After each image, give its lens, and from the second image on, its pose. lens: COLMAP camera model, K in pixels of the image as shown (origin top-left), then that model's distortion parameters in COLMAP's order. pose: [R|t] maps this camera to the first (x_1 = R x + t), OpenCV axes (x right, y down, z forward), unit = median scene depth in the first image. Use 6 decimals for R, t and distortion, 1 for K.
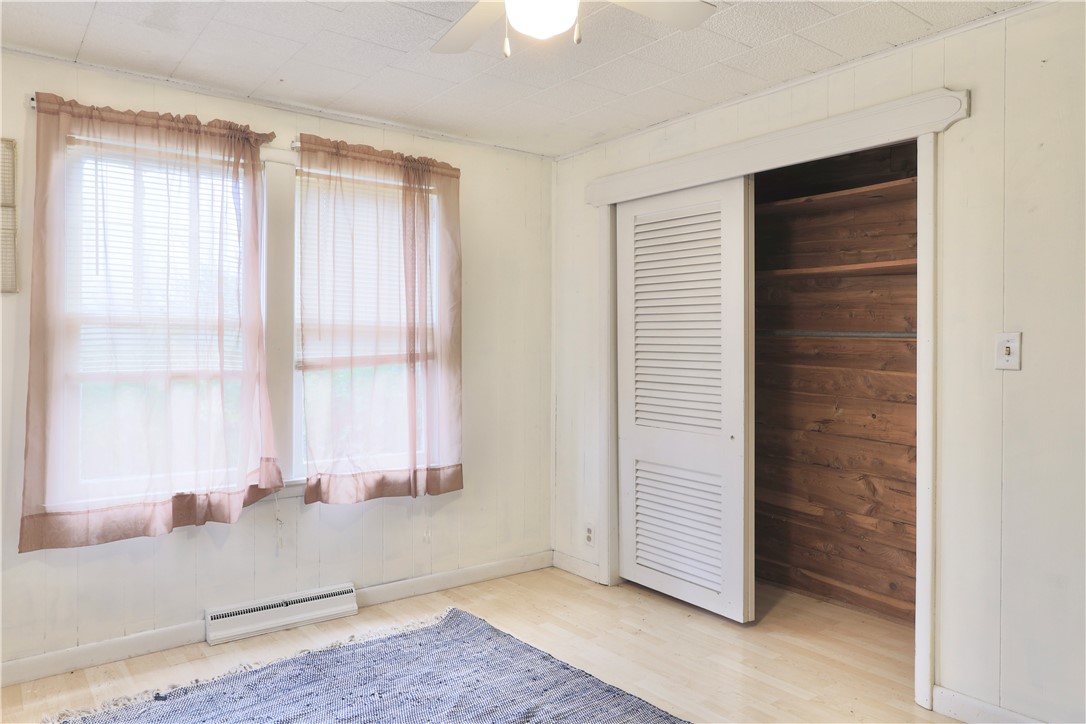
lens RADIAL K [[739.4, 0, 534.2], [0, 739.4, 358.0], [0, 0, 1]] dist [-0.006412, 0.003215]
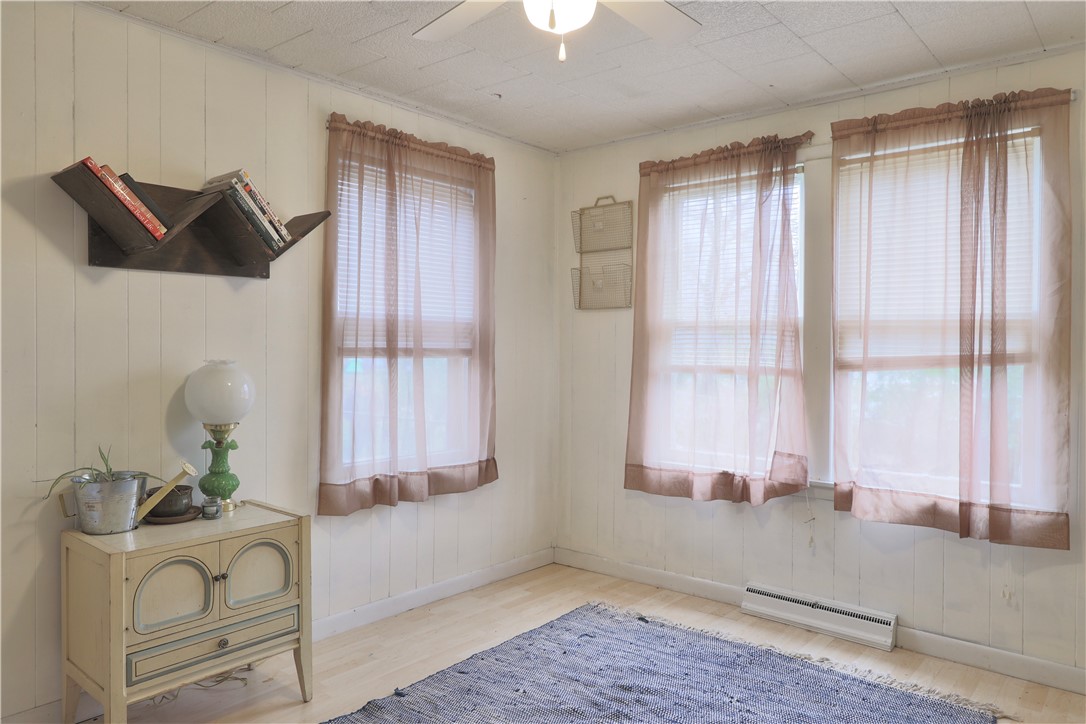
lens RADIAL K [[739.4, 0, 534.0], [0, 739.4, 359.1], [0, 0, 1]] dist [-0.006412, 0.003215]
pose [[0.218062, 0.018686, -0.975756, 0.554039], [-0.016114, 0.999749, 0.015545, -0.006111], [0.975802, 0.012333, 0.218308, 0.426064]]
